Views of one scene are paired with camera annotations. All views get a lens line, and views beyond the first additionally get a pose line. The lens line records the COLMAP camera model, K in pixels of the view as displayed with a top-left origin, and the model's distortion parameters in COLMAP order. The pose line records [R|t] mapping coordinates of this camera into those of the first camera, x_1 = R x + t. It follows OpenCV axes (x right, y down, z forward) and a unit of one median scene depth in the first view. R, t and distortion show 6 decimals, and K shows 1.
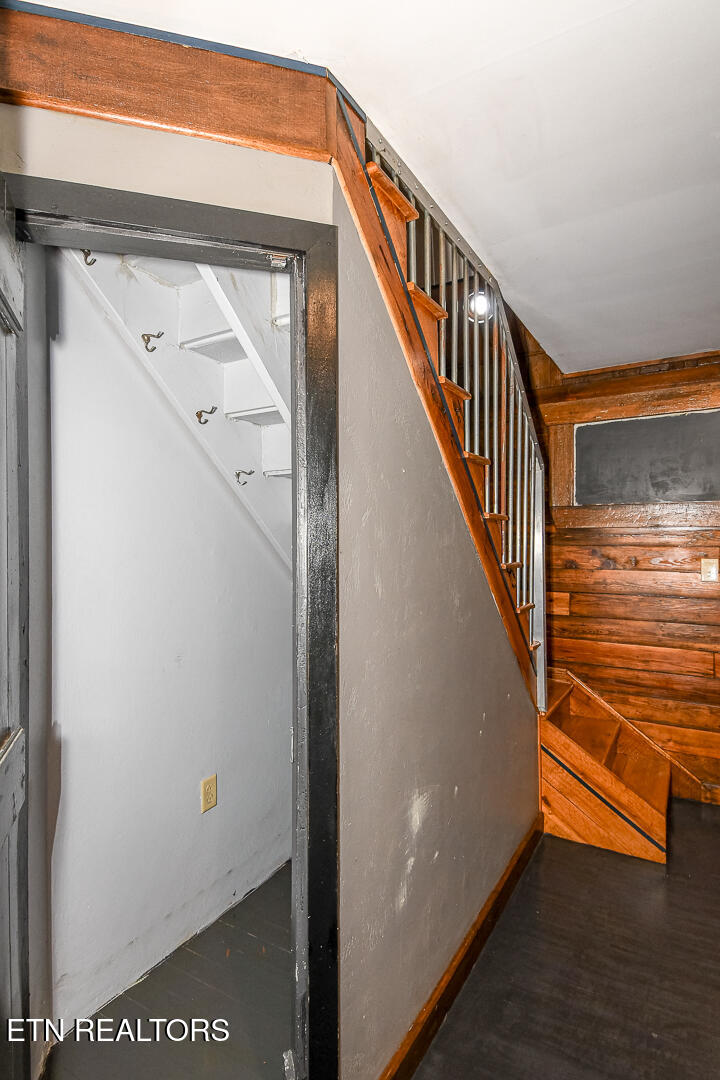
lens RADIAL K [[557.4, 0, 360.0], [0, 557.4, 540.0], [0, 0, 1]] dist [0.067470, -0.053029]
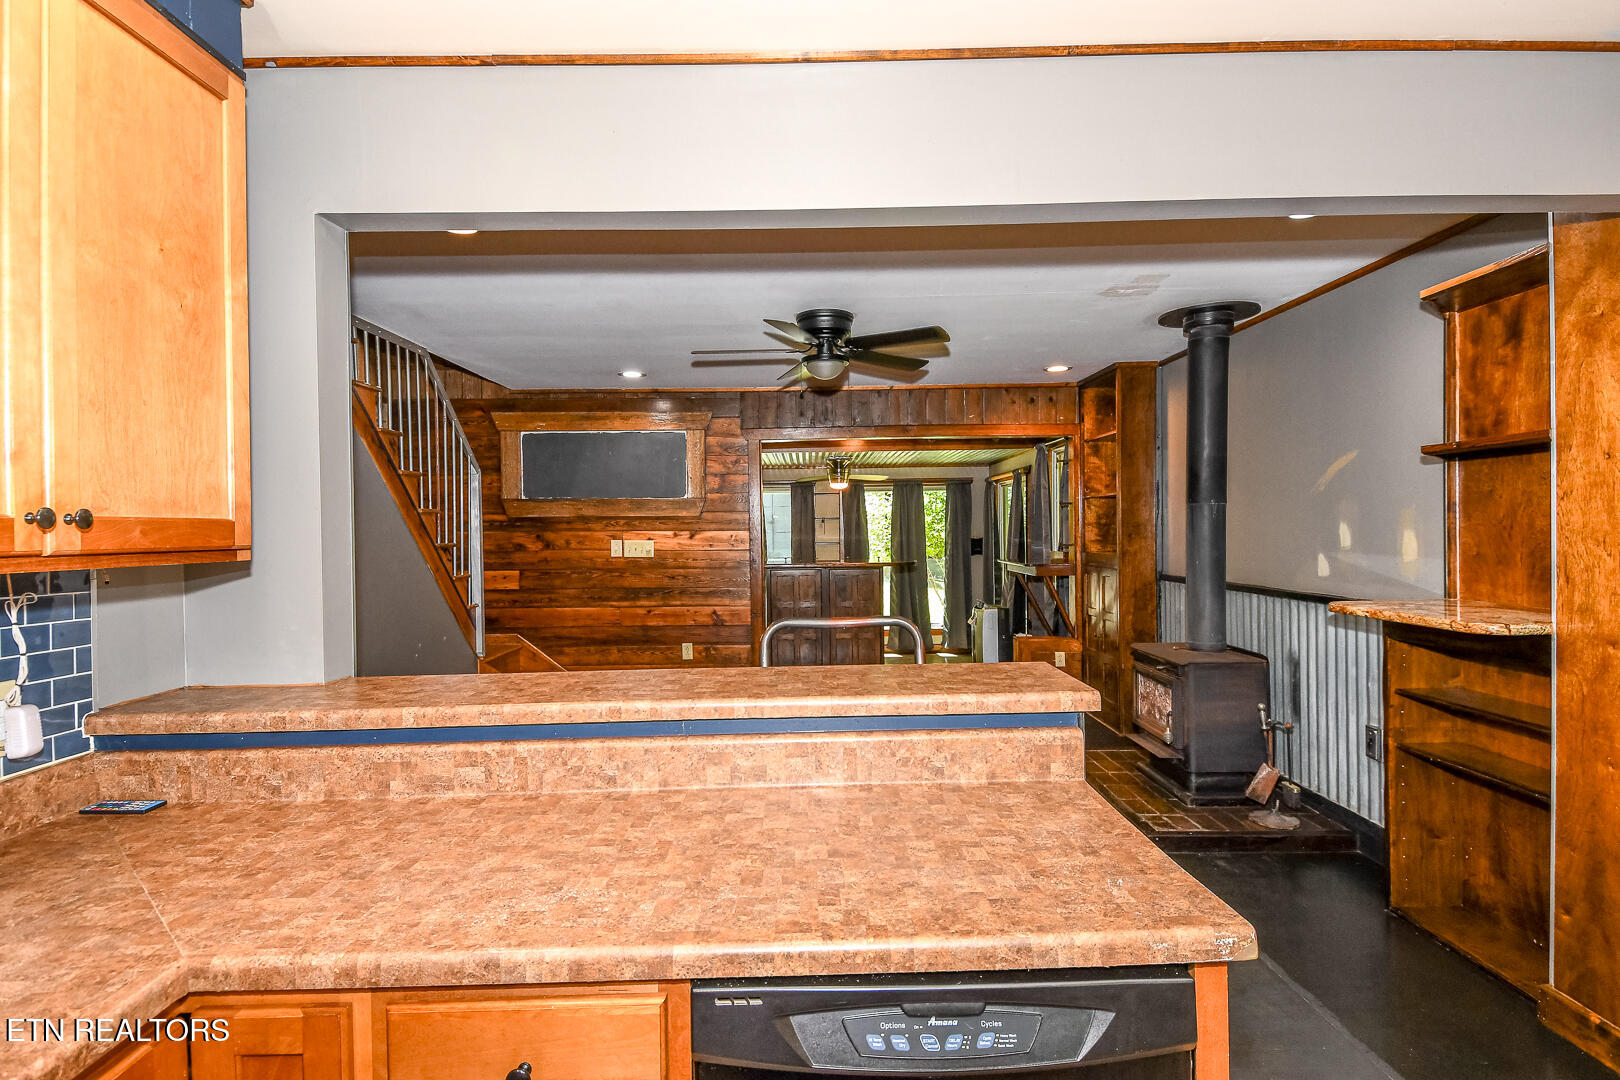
lens RADIAL K [[836.1, 0, 806.2], [0, 836.1, 533.5], [0, 0, 1]] dist [0.067470, -0.053029]
pose [[0.856463, -0.014151, 0.516015, -0.036081], [0.012044, 0.999900, 0.007430, 0.008563], [-0.516068, -0.000149, 0.856548, -0.941806]]
